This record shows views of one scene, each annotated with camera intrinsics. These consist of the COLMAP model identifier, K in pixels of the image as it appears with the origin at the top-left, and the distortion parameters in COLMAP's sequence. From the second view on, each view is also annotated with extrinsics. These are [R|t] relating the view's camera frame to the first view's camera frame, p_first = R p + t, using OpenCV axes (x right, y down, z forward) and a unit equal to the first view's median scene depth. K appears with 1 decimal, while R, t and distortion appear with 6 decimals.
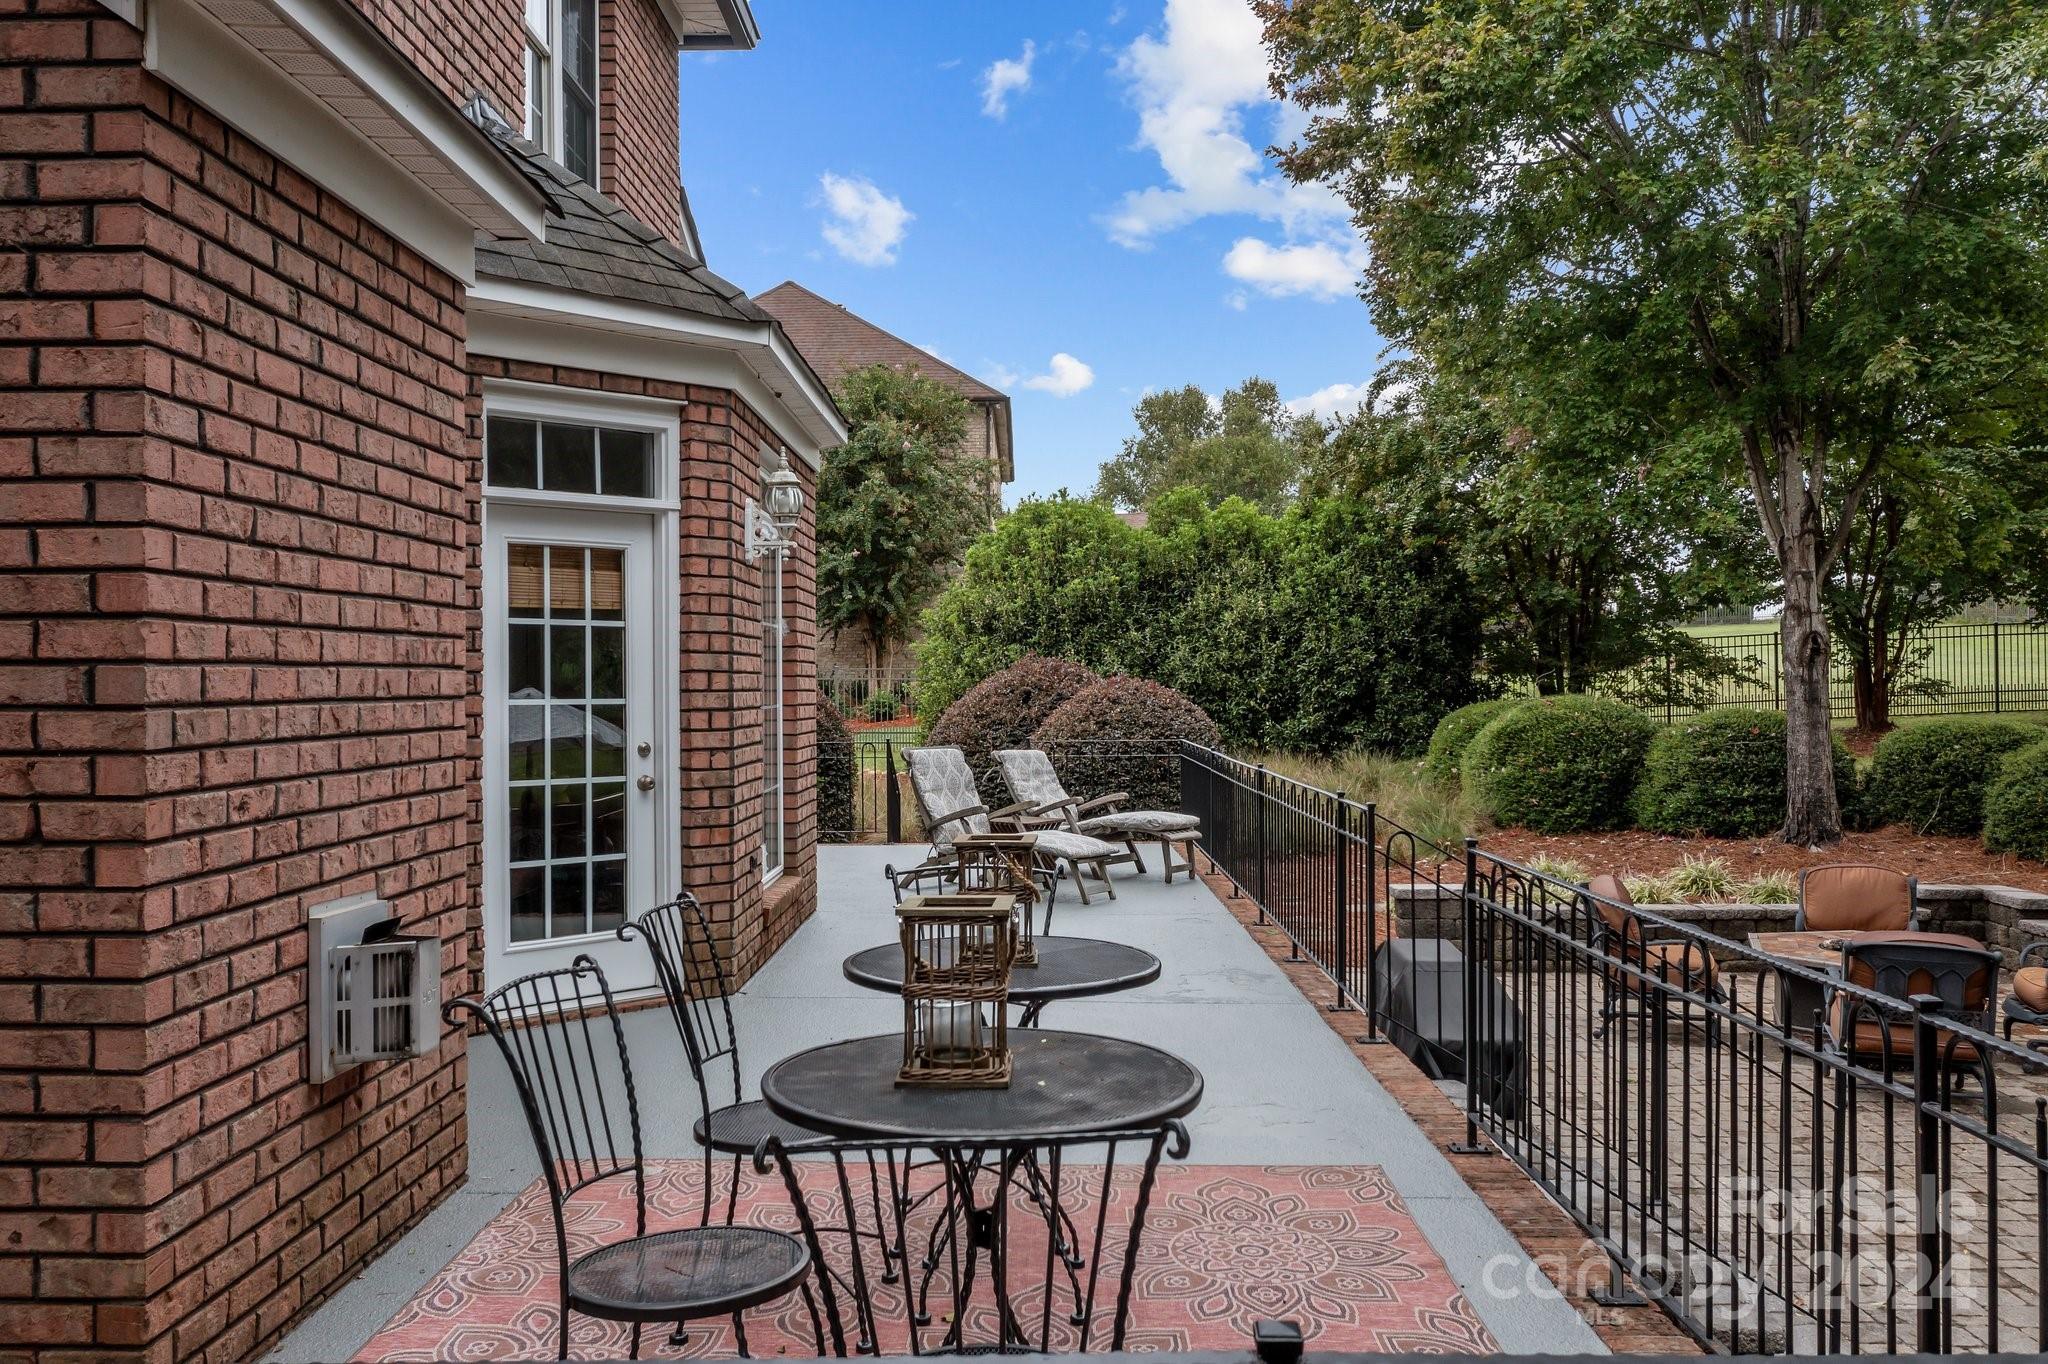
lens RADIAL K [[1631.2, 0, 1024.0], [0, 1631.2, 682.0], [0, 0, 1]] dist [0.006905, -0.003506]
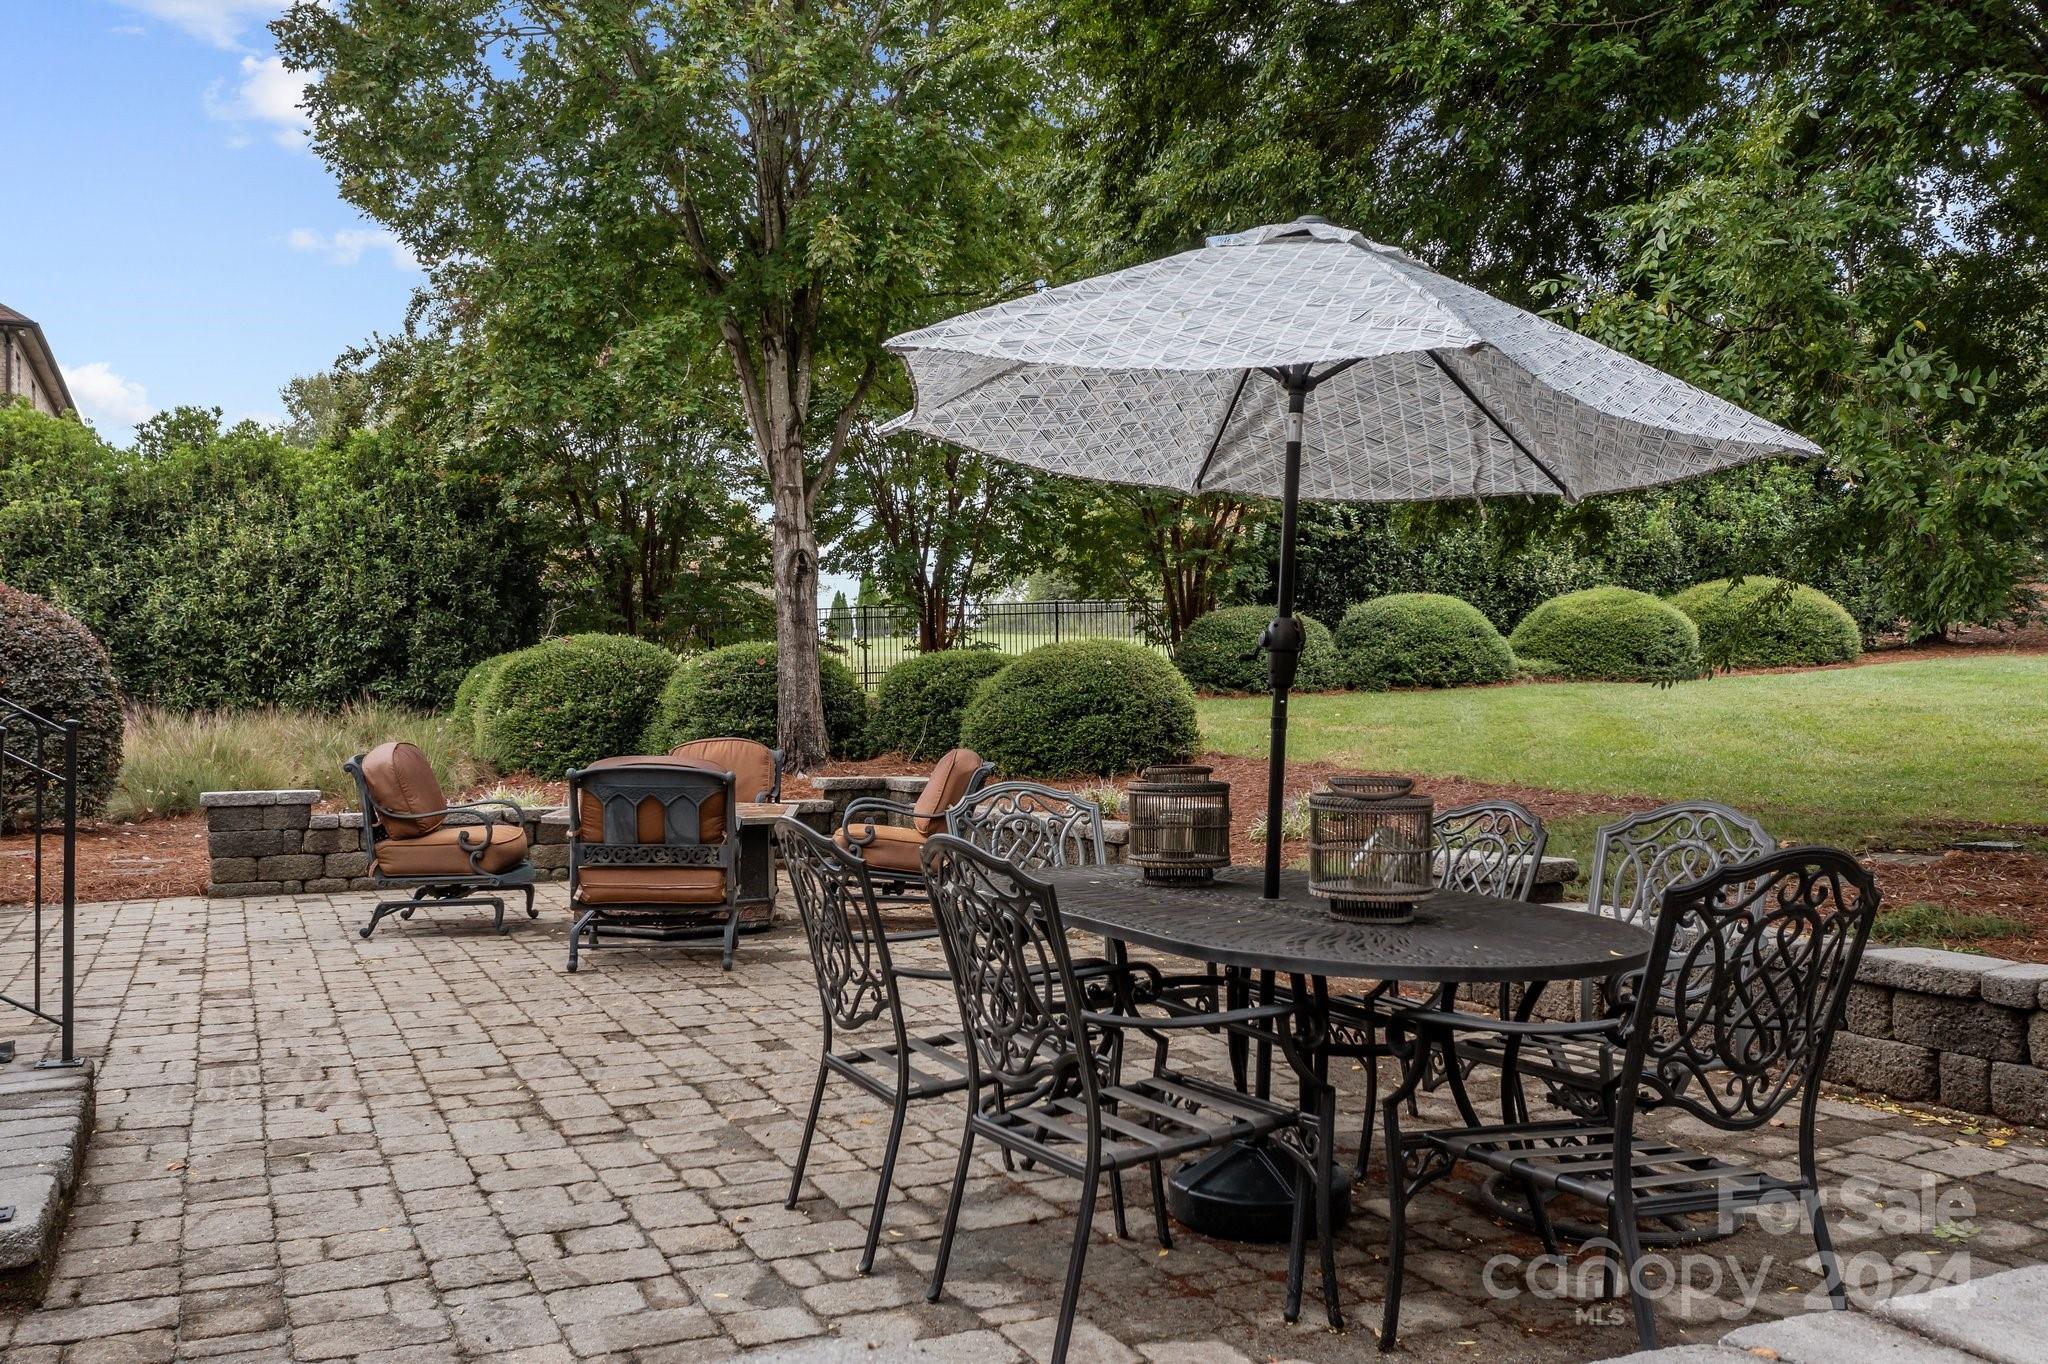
lens RADIAL K [[1631.2, 0, 1024.0], [0, 1631.2, 682.0], [0, 0, 1]] dist [0.006905, -0.003506]
pose [[0.897548, 0.004501, 0.440893, 0.124244], [0.005655, 0.999748, -0.021718, 0.047503], [-0.440880, 0.021987, 0.897297, 0.058081]]
